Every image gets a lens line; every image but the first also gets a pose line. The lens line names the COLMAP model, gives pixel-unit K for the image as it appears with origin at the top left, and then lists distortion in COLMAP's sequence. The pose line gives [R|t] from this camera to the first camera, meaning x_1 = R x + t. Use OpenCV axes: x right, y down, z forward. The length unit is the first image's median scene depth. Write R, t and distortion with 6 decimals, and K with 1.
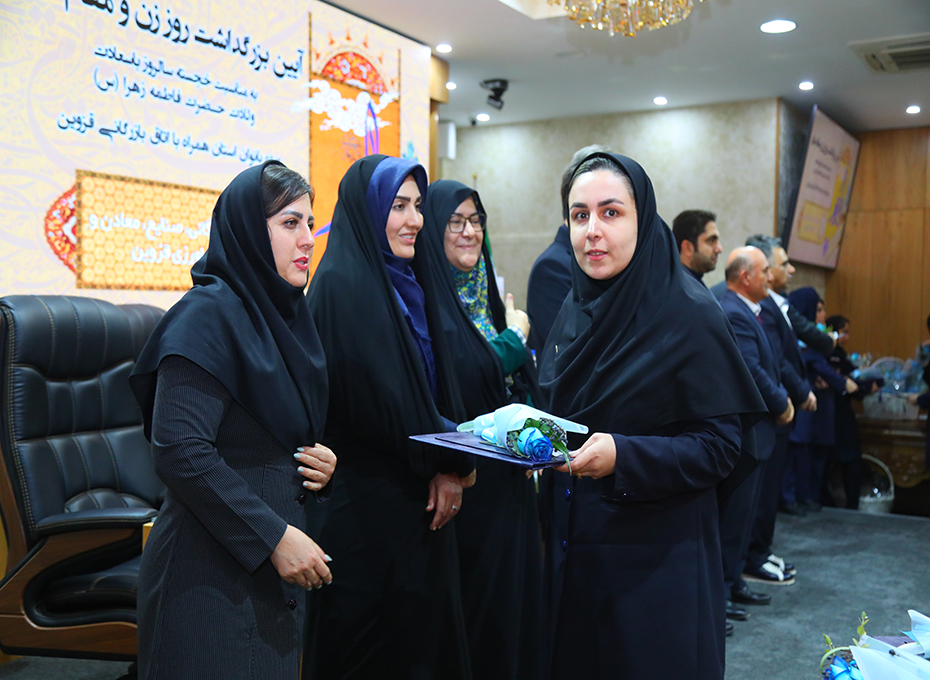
lens RADIAL K [[1143.3, 0, 474.3], [0, 1143.3, 352.9], [0, 0, 1]] dist [0.130257, 0.000000]
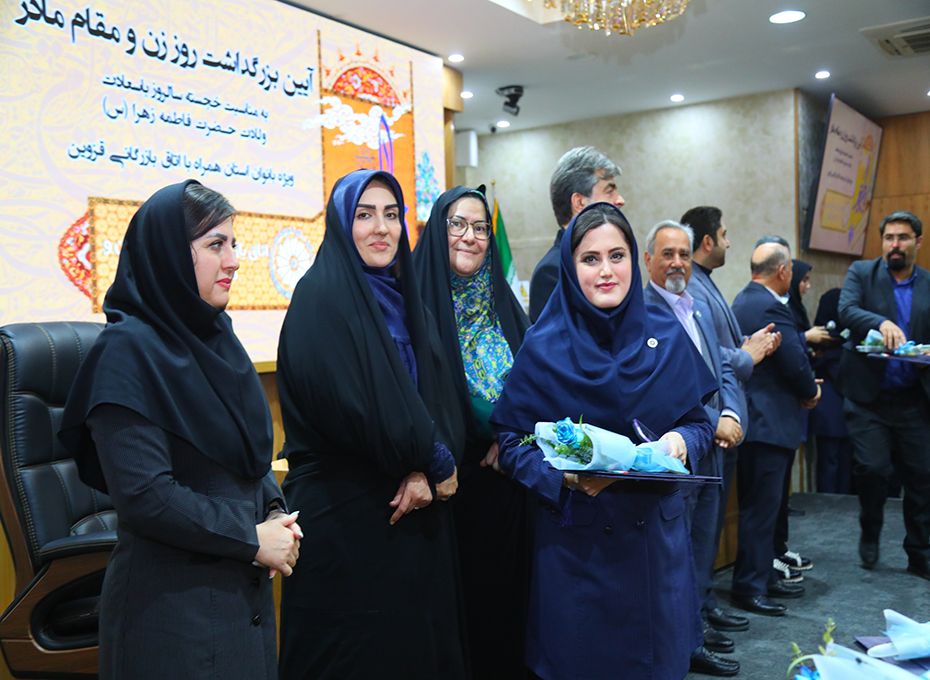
lens RADIAL K [[1092.6, 0, 462.7], [0, 1092.6, 357.2], [0, 0, 1]] dist [0.113438, 0.000000]
pose [[0.997519, -0.040266, -0.057739, 0.027709], [0.040623, 0.999162, 0.005022, -0.005729], [0.057488, -0.007355, 0.998319, 0.031447]]
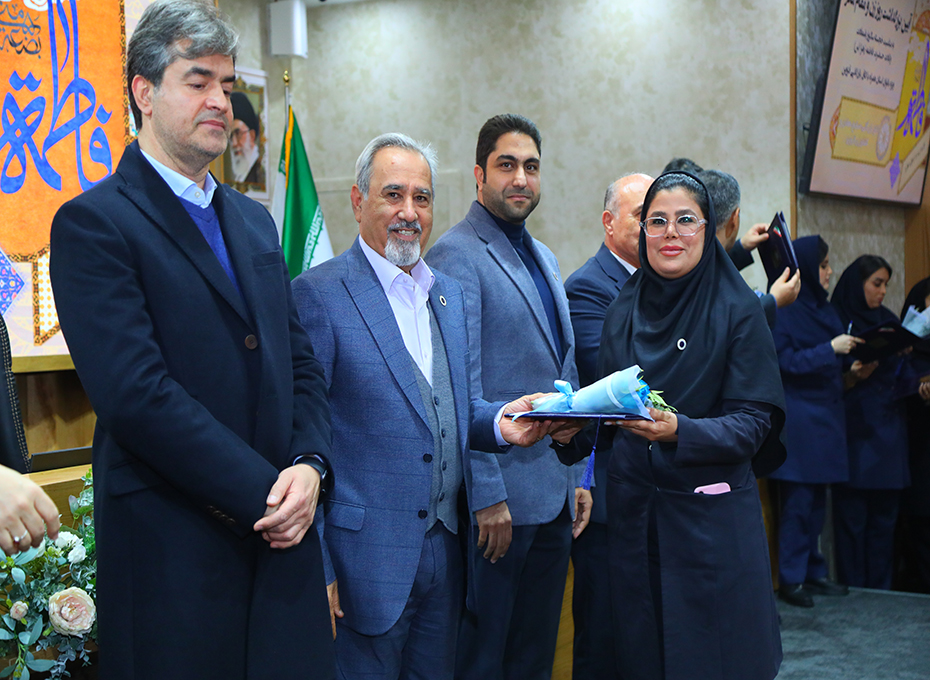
lens RADIAL K [[1654.8, 0, 483.0], [0, 1654.8, 329.1], [0, 0, 1]] dist [0.329827, 0.000000]
pose [[0.998571, -0.036788, -0.038772, 0.160208], [0.036307, 0.999255, -0.013048, -0.002680], [0.039223, 0.011622, 0.999163, 0.111114]]
